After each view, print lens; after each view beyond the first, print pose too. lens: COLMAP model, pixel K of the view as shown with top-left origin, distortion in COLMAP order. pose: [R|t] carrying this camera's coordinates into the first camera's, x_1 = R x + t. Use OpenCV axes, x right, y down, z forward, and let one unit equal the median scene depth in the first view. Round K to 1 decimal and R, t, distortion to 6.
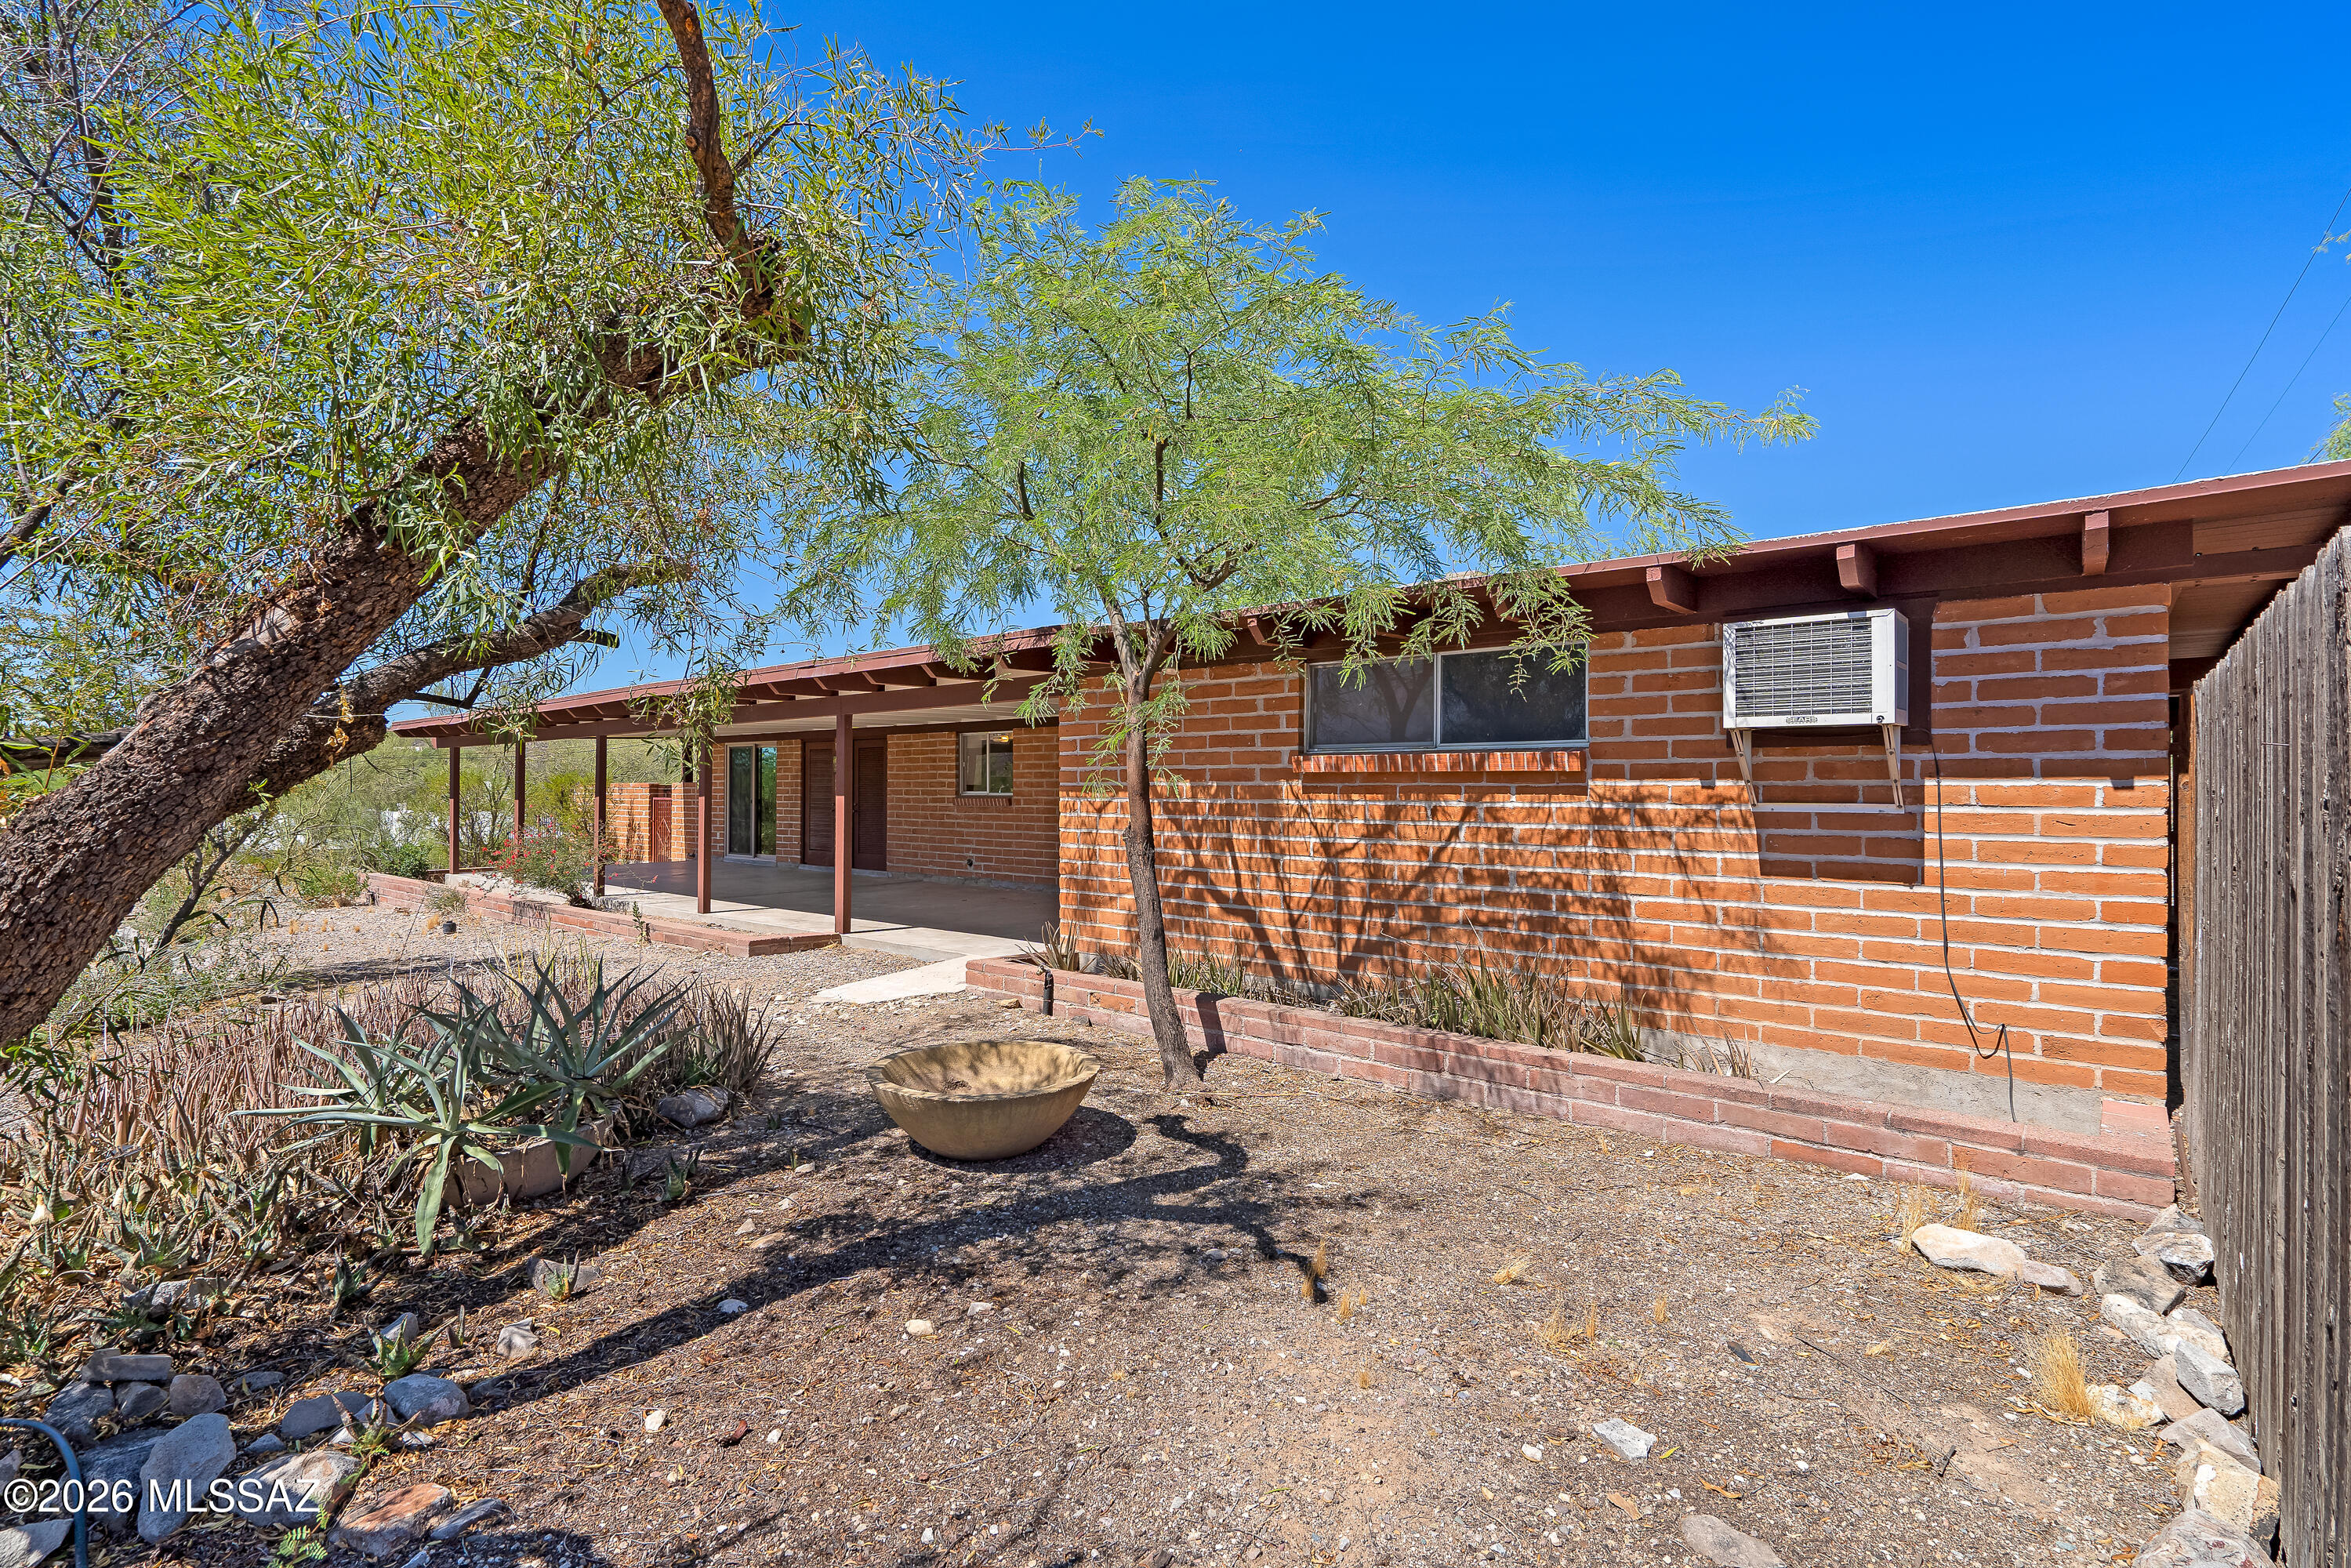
lens RADIAL K [[1070.5, 0, 1171.7], [0, 1070.5, 790.2], [0, 0, 1]] dist [-0.008272, 0.004925]
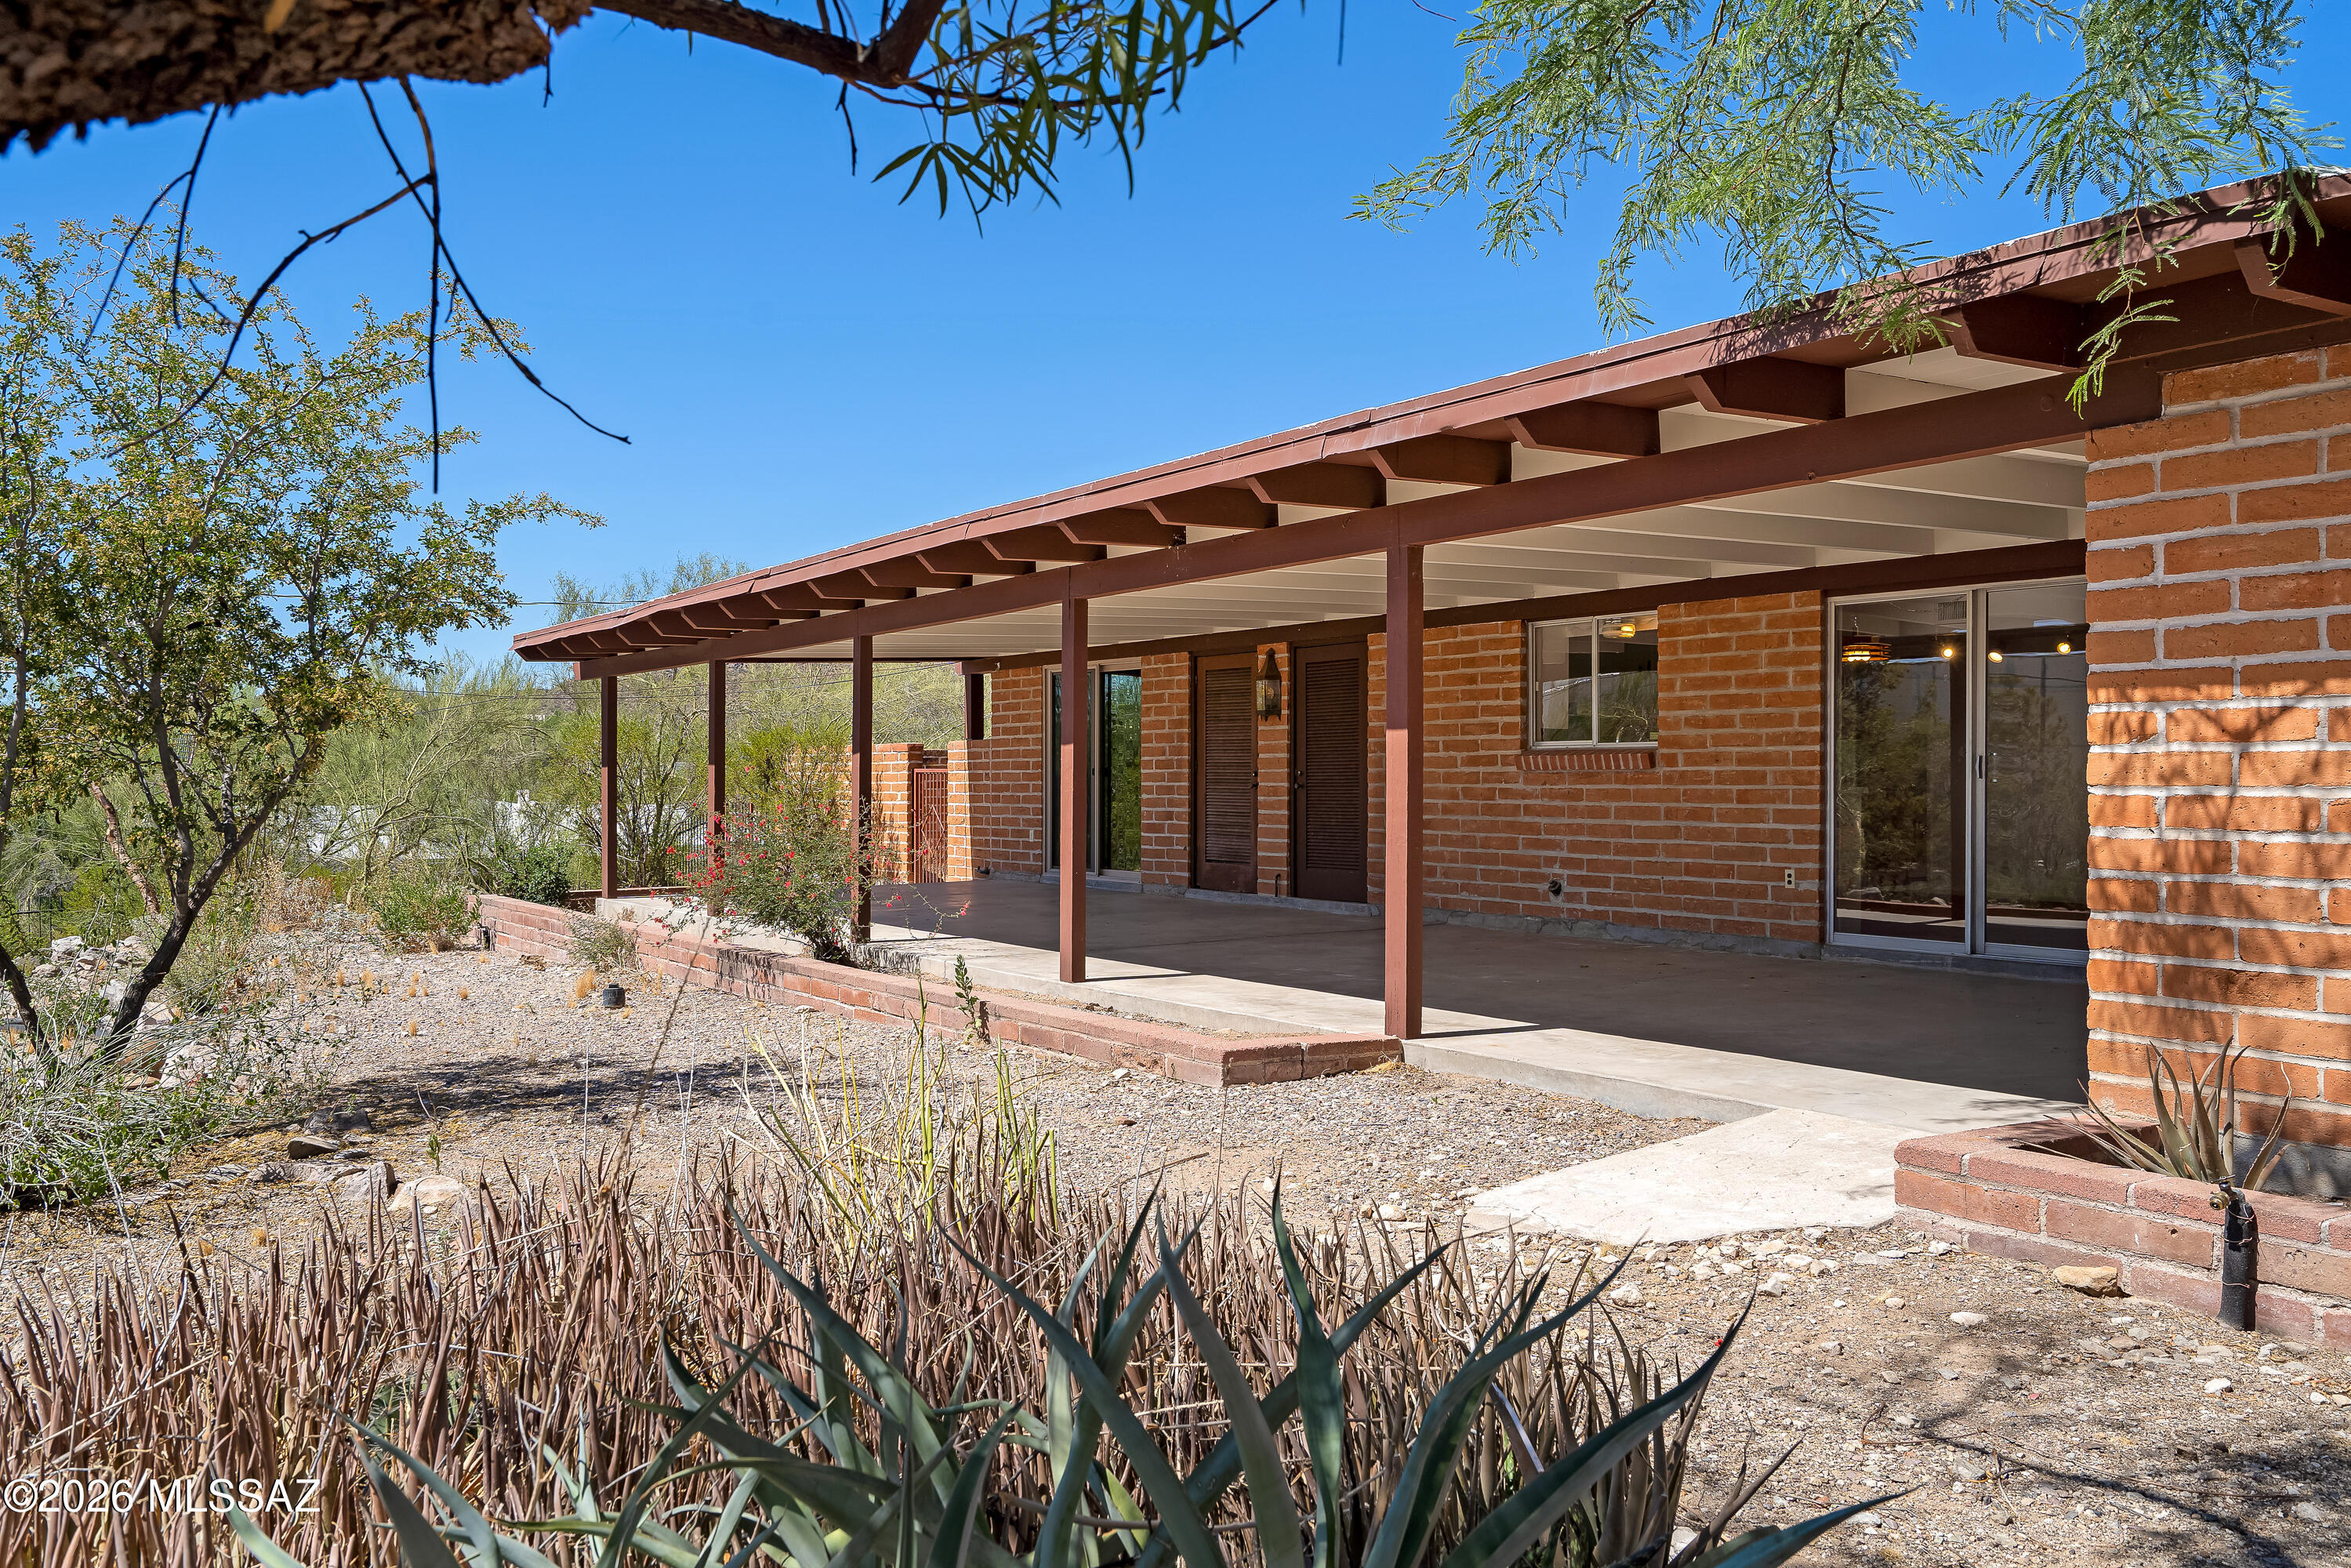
lens RADIAL K [[1800.2, 0, 1188.3], [0, 1800.2, 790.9], [0, 0, 1]] dist [0.015390, -0.000376]
pose [[0.963885, -0.001749, -0.266314, -0.129813], [0.003966, 0.999962, 0.007786, 0.016555], [0.266290, -0.008561, 0.963855, 0.169934]]
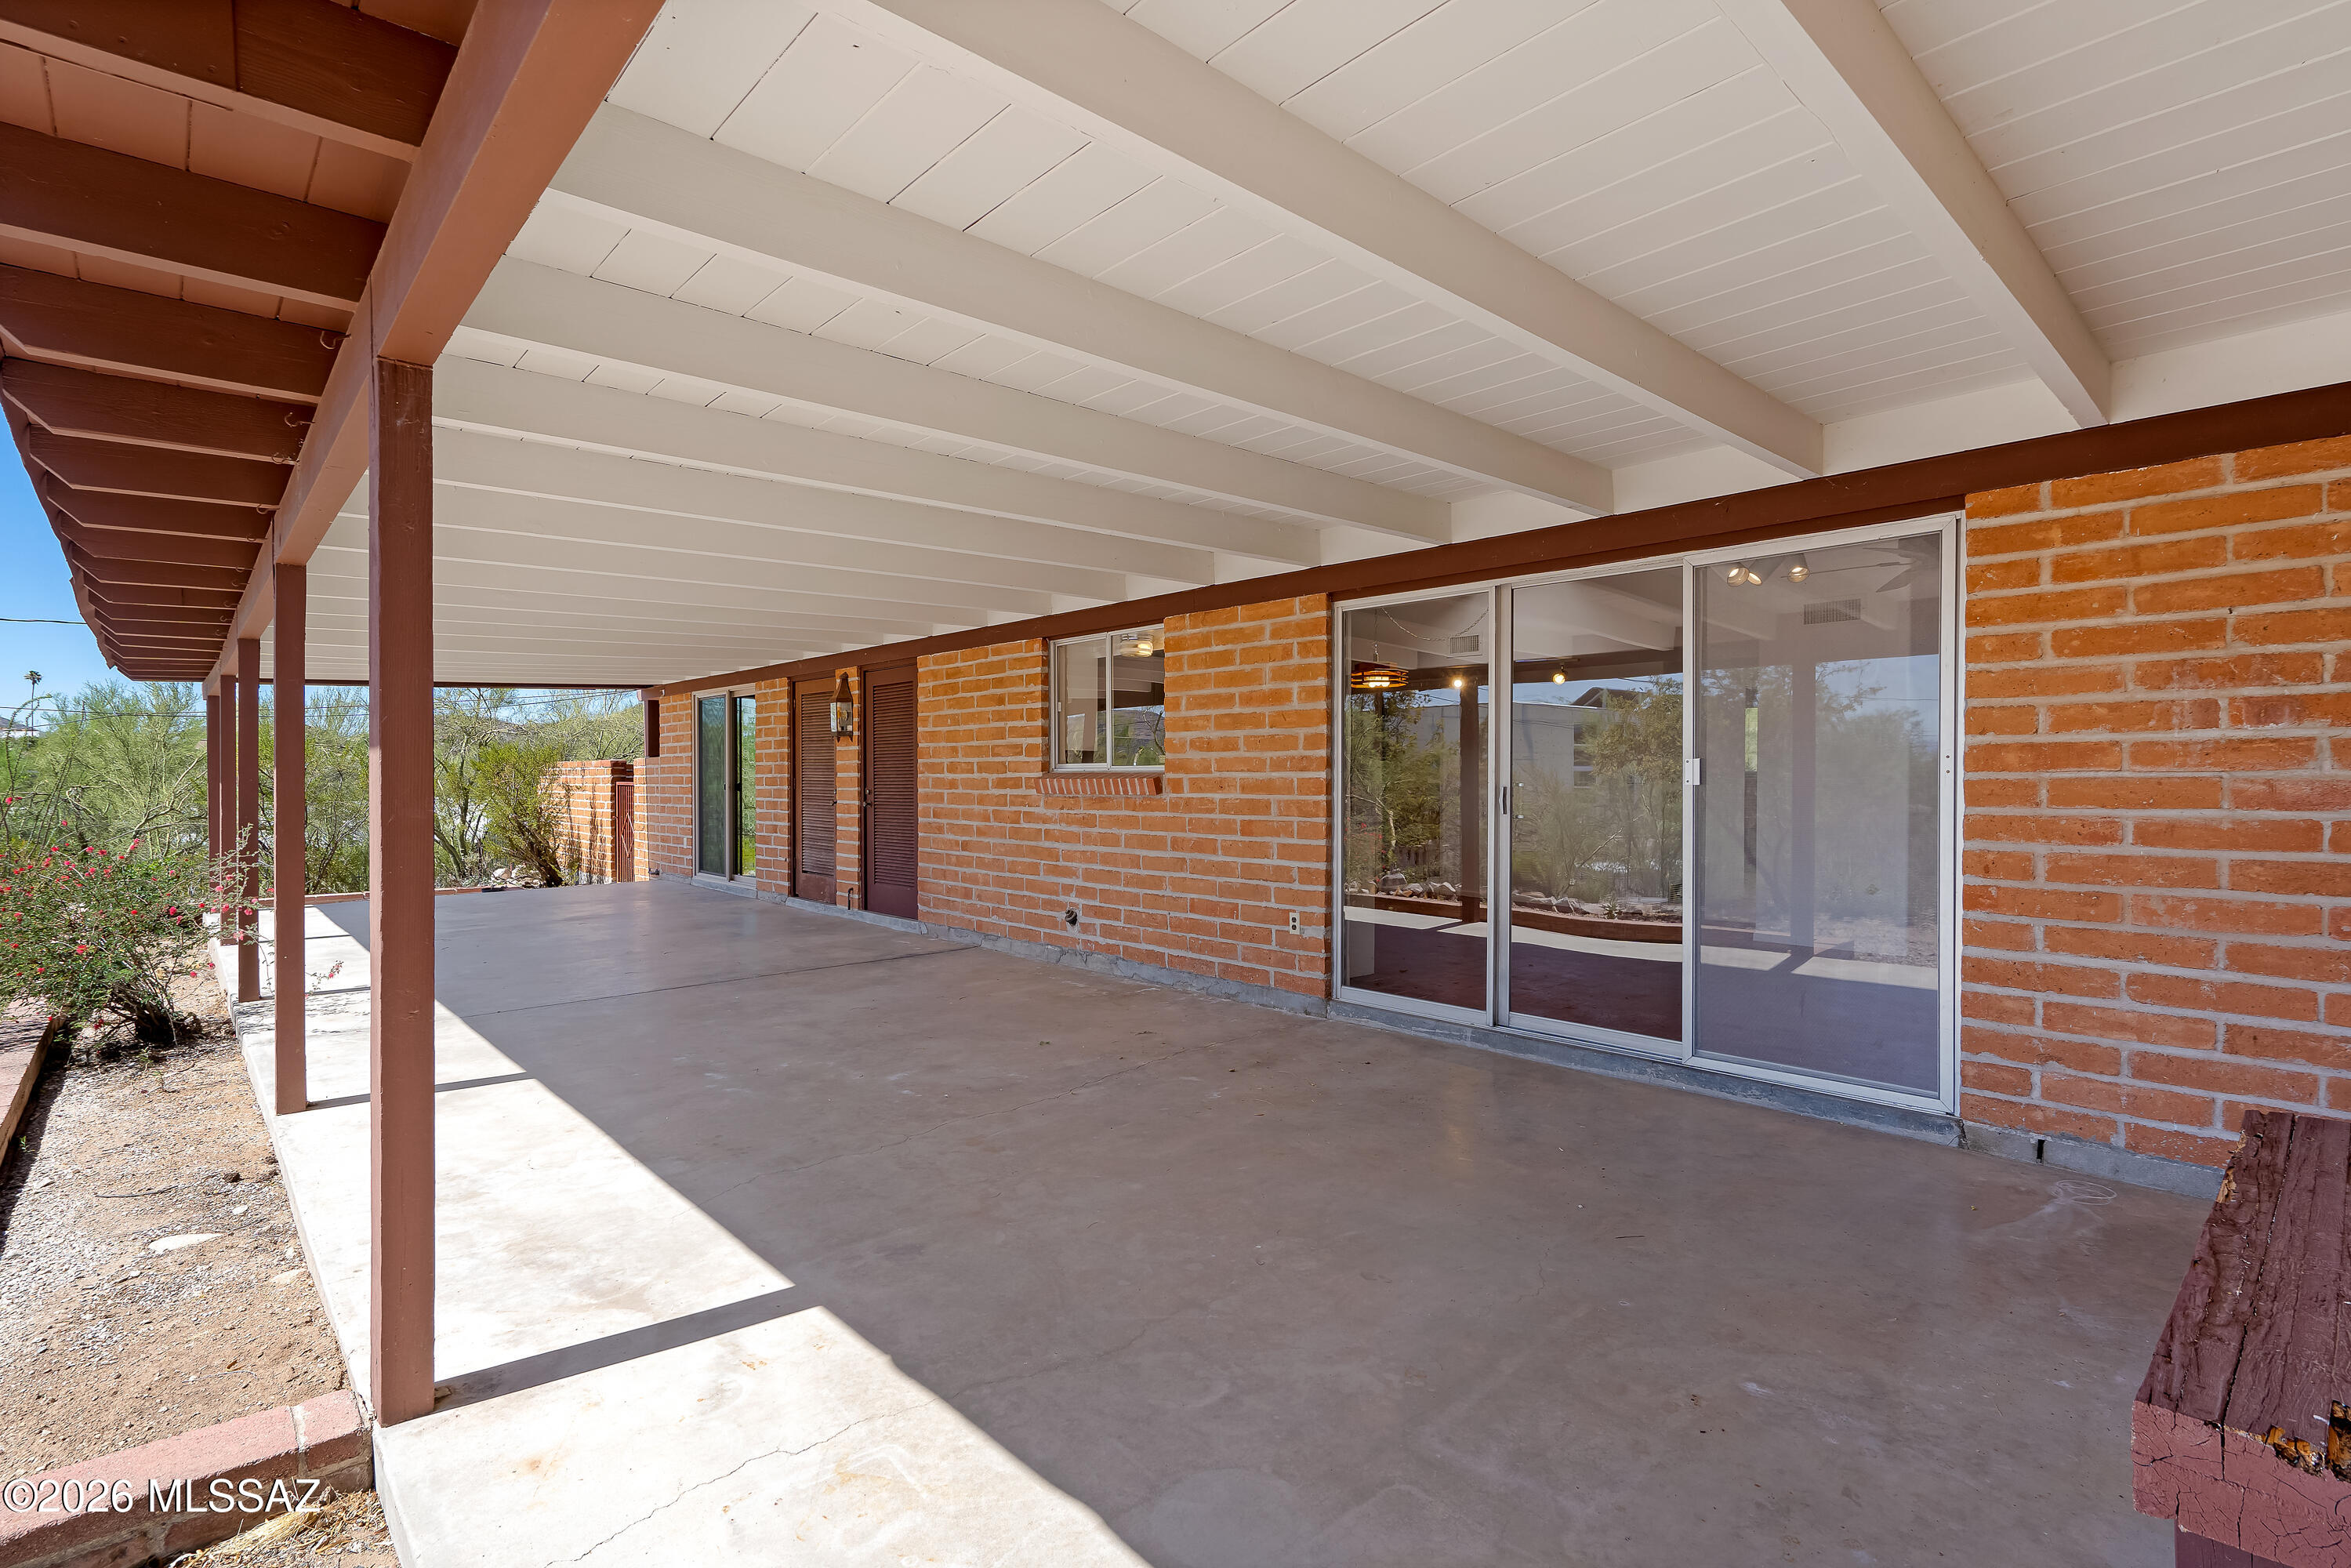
lens RADIAL K [[1070.5, 0, 1171.7], [0, 1070.5, 790.2], [0, 0, 1]] dist [-0.008272, 0.004925]
pose [[0.992330, -0.001949, -0.123602, -0.087467], [0.003572, 0.999910, 0.012916, 0.006764], [0.123565, -0.013258, 0.992248, 0.540536]]
